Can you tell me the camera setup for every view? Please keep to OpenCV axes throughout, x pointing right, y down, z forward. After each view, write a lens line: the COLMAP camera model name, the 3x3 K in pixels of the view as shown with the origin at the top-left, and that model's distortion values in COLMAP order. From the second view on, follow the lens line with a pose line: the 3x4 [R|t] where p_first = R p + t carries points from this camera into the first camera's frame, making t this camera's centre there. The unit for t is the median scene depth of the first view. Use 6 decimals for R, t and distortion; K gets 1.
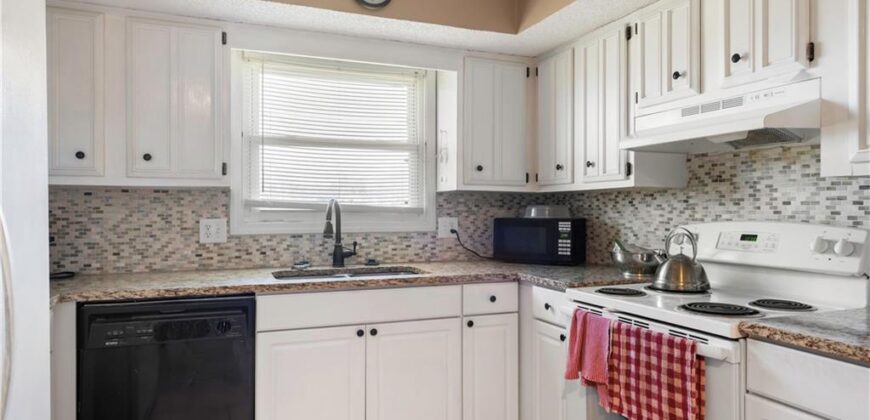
lens RADIAL K [[513.6, 0, 435.0], [0, 513.6, 210.0], [0, 0, 1]] dist [-0.000578, 0.000530]
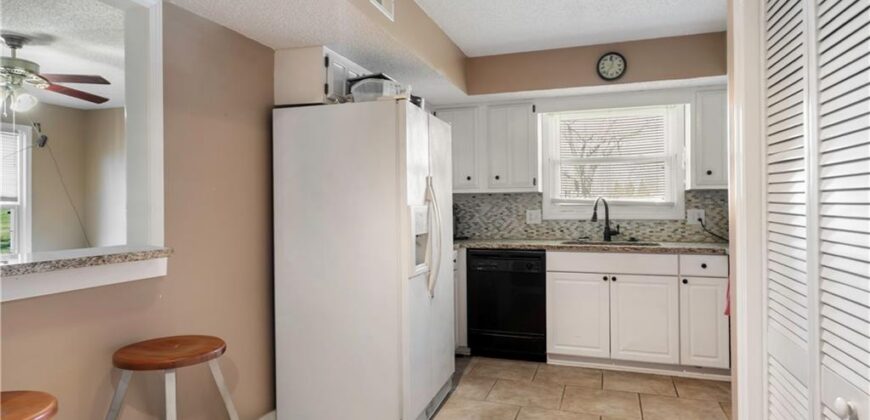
lens RADIAL K [[513.6, 0, 435.0], [0, 513.6, 210.0], [0, 0, 1]] dist [-0.000578, 0.000530]
pose [[0.754851, -0.000628, -0.655896, 0.453251], [0.006904, 0.999952, 0.006987, 0.002914], [0.655860, -0.009802, 0.754819, -0.523486]]
